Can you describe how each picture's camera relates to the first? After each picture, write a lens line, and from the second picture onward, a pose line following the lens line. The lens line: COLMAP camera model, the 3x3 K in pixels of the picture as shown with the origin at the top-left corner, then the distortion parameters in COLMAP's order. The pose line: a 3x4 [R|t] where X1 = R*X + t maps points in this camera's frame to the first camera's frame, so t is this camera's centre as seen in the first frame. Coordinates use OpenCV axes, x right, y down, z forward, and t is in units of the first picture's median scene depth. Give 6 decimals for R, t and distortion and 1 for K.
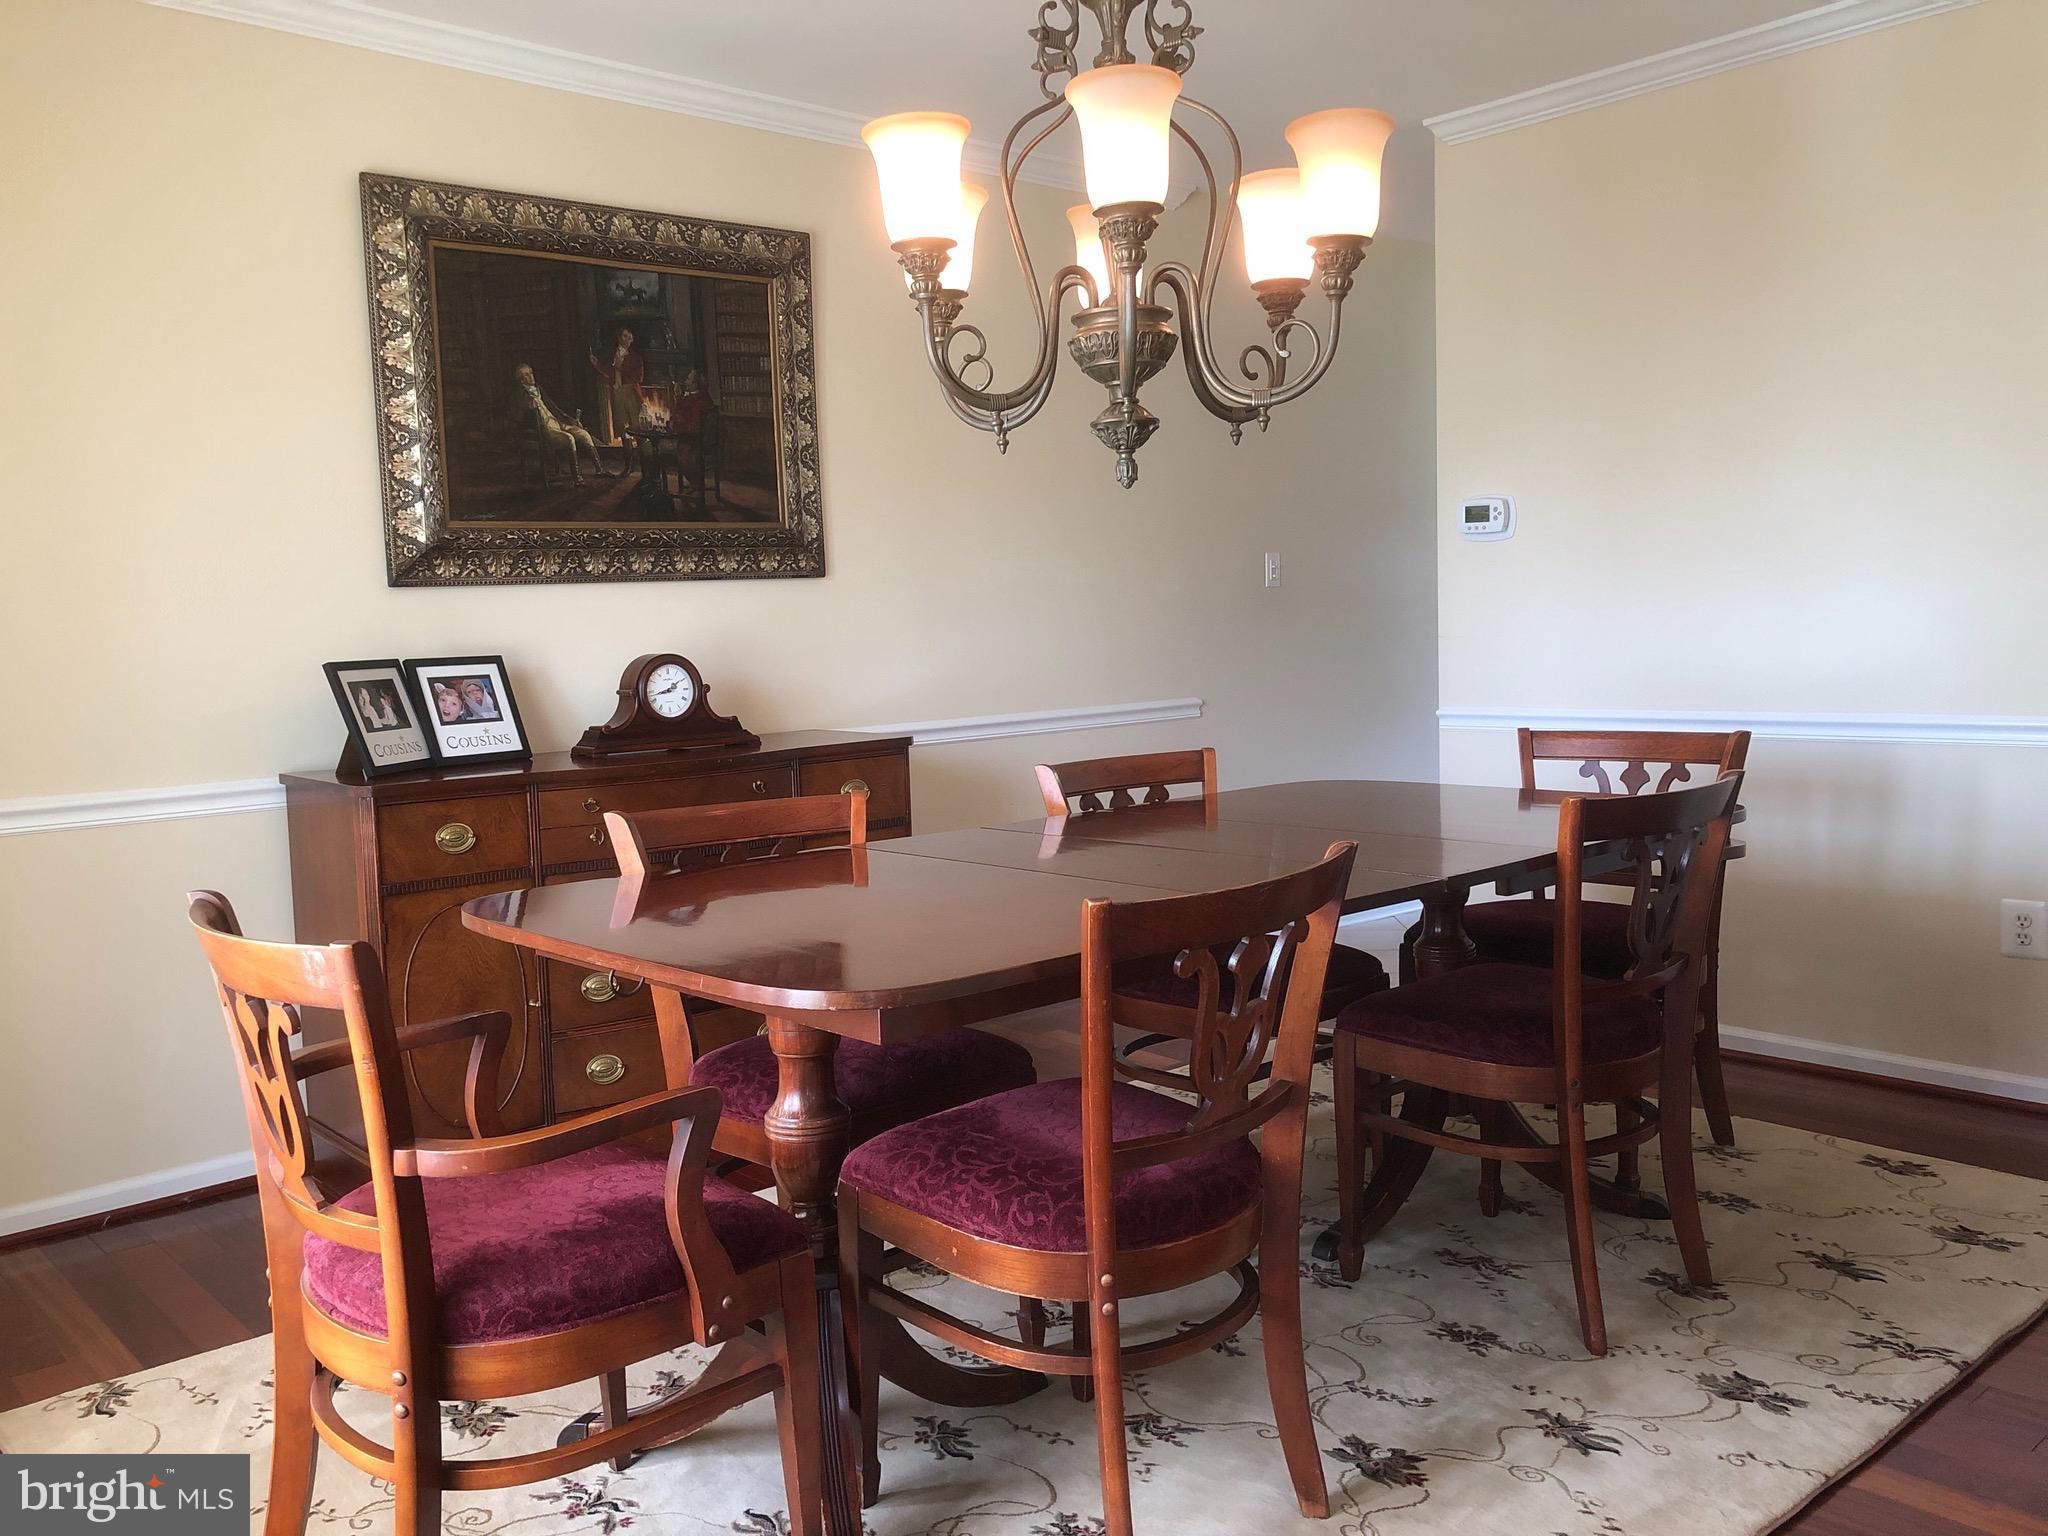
lens RADIAL K [[1694.9, 0, 1023.7], [0, 1694.9, 761.9], [0, 0, 1]] dist [0.027103, 0.003752]
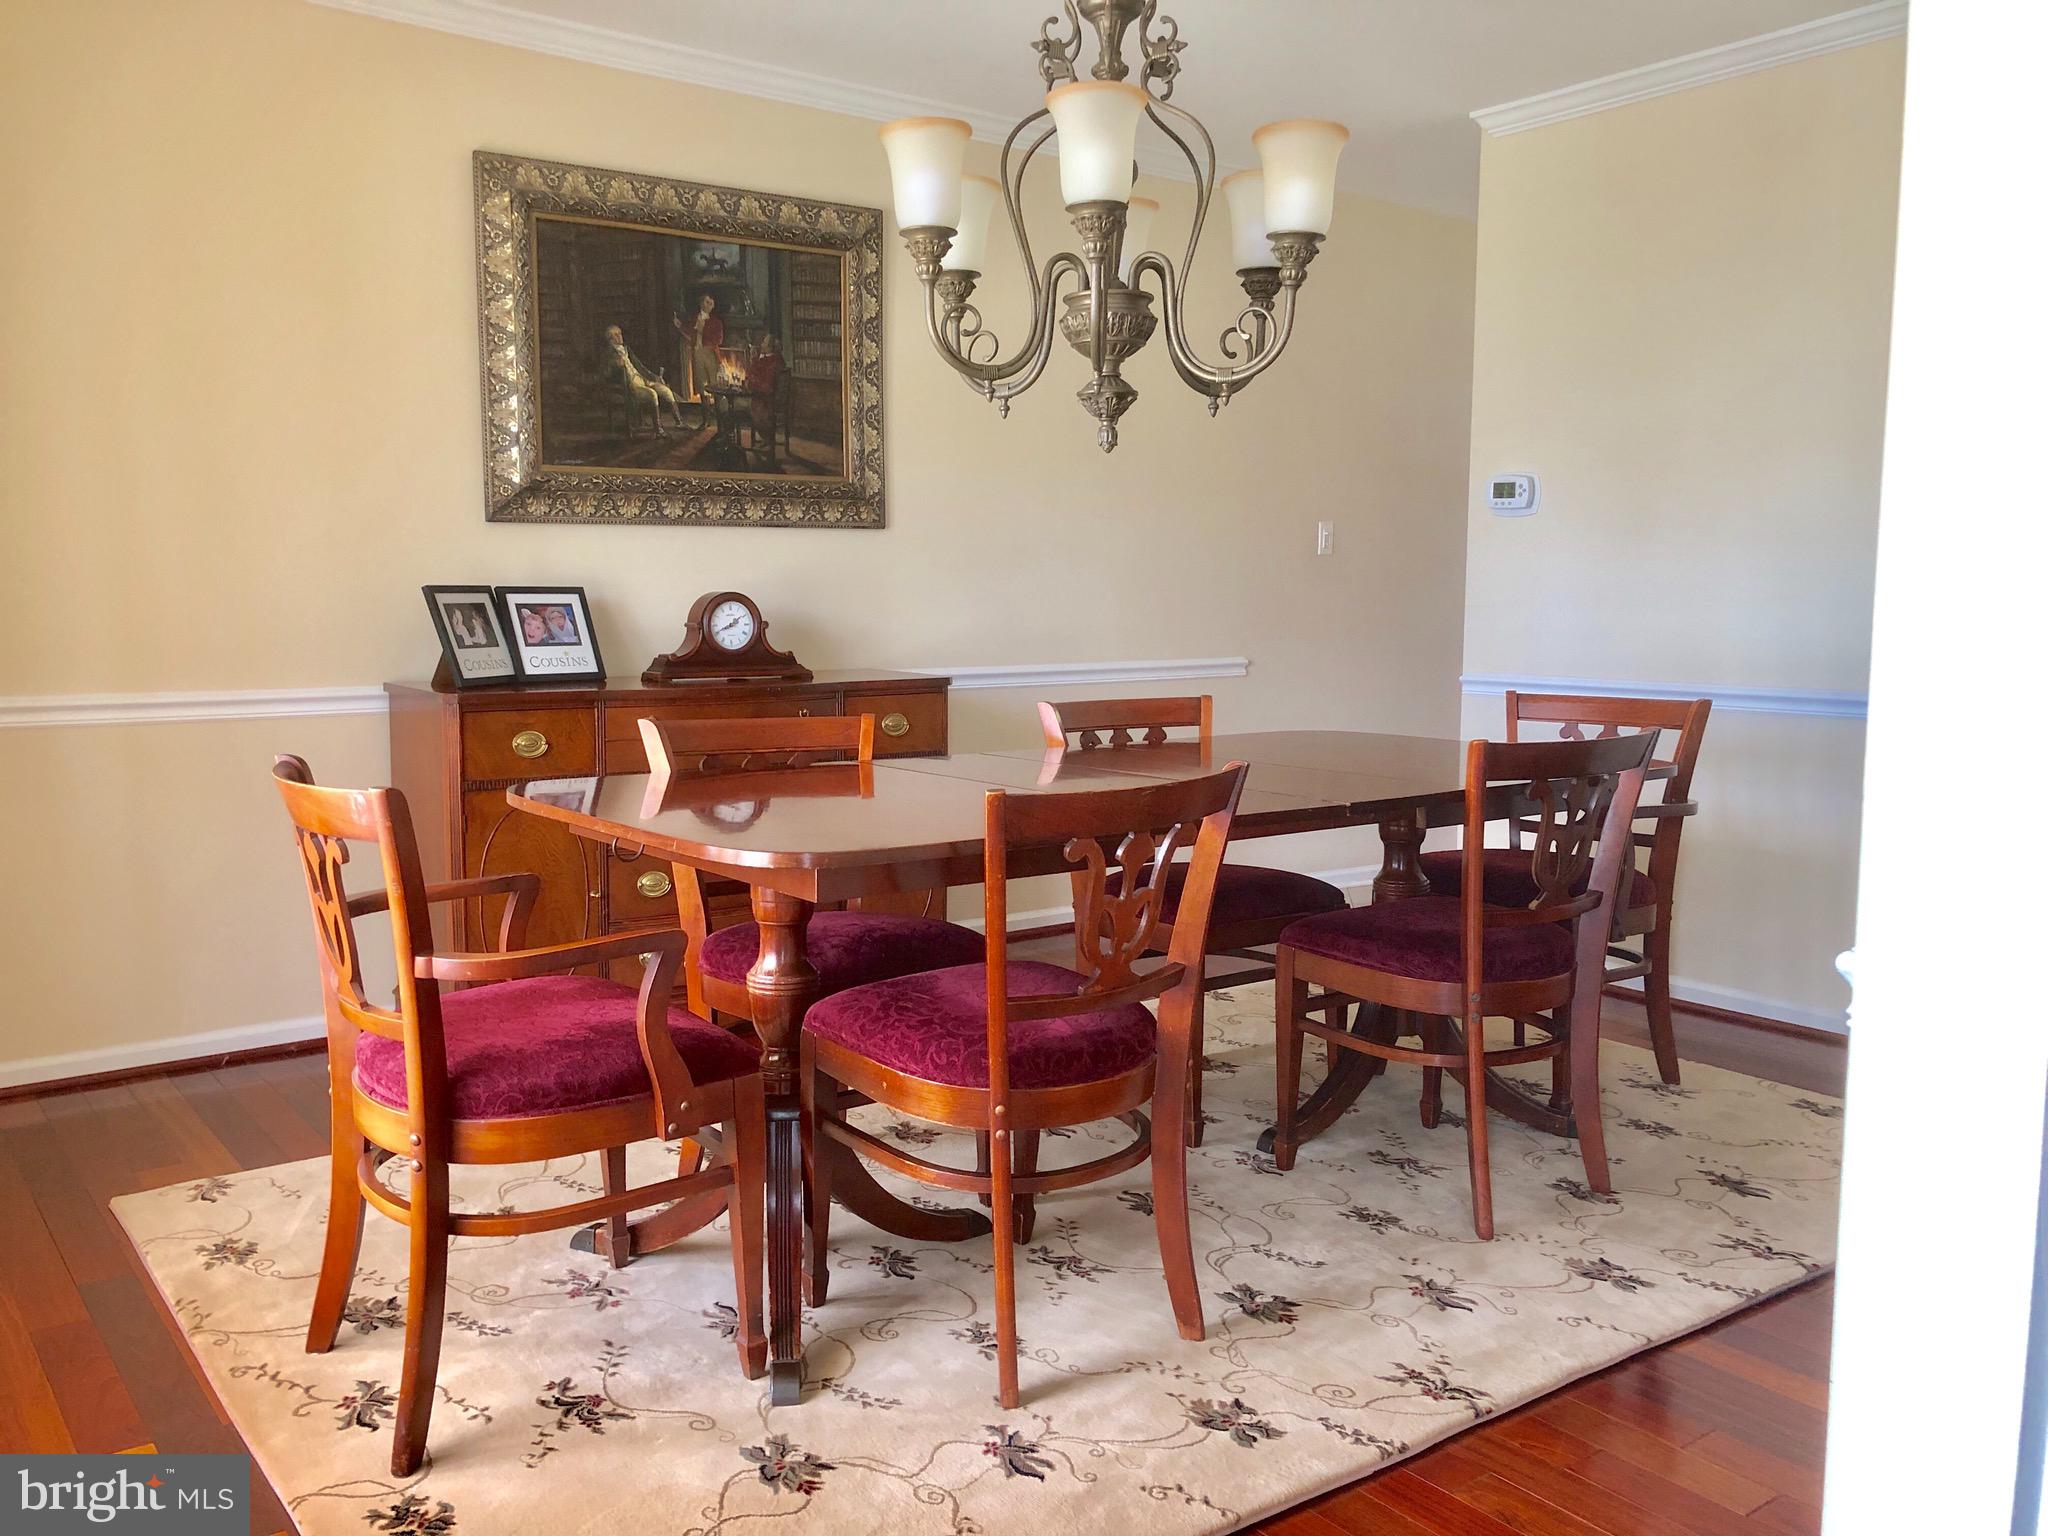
lens RADIAL K [[1688.2, 0, 1017.0], [0, 1688.2, 761.3], [0, 0, 1]] dist [0.049530, -0.048945]
pose [[0.995886, 0.045807, -0.078185, 0.075025], [-0.044303, 0.998800, 0.020869, 0.017272], [0.079047, -0.017319, 0.996720, -0.096954]]
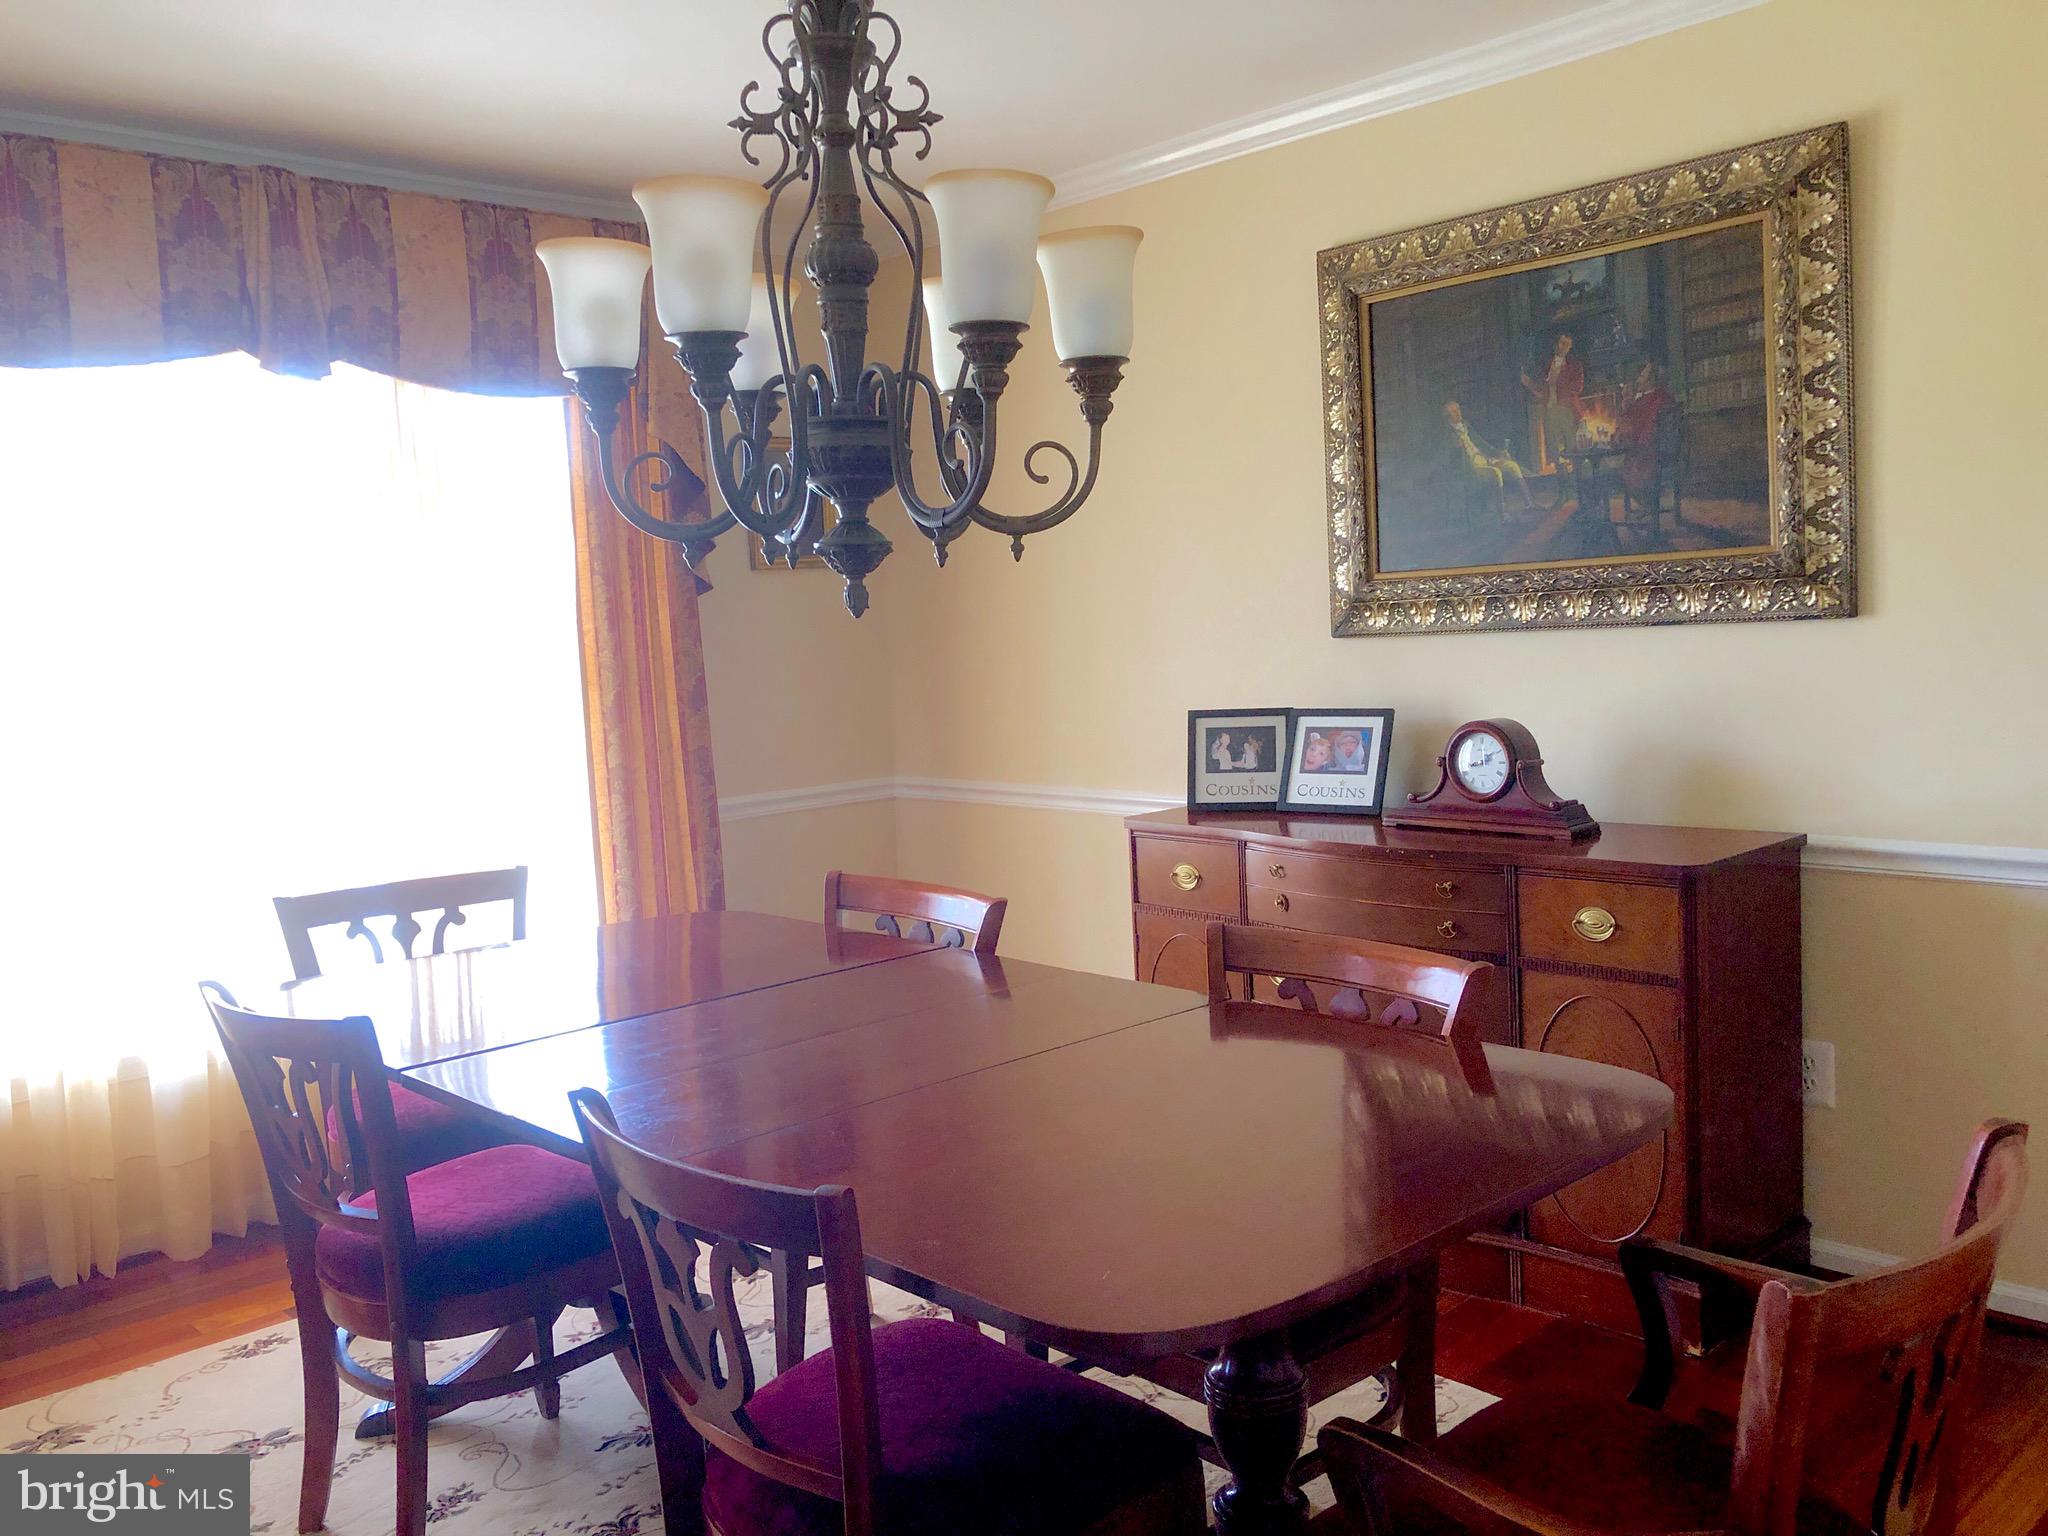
lens RADIAL K [[1694.9, 0, 1023.7], [0, 1694.9, 761.9], [0, 0, 1]] dist [0.027103, 0.003752]
pose [[0.032484, 0.116945, -0.992607, 0.726245], [-0.044626, 0.992310, 0.115450, -0.147737], [0.998476, 0.040545, 0.037453, 0.813710]]
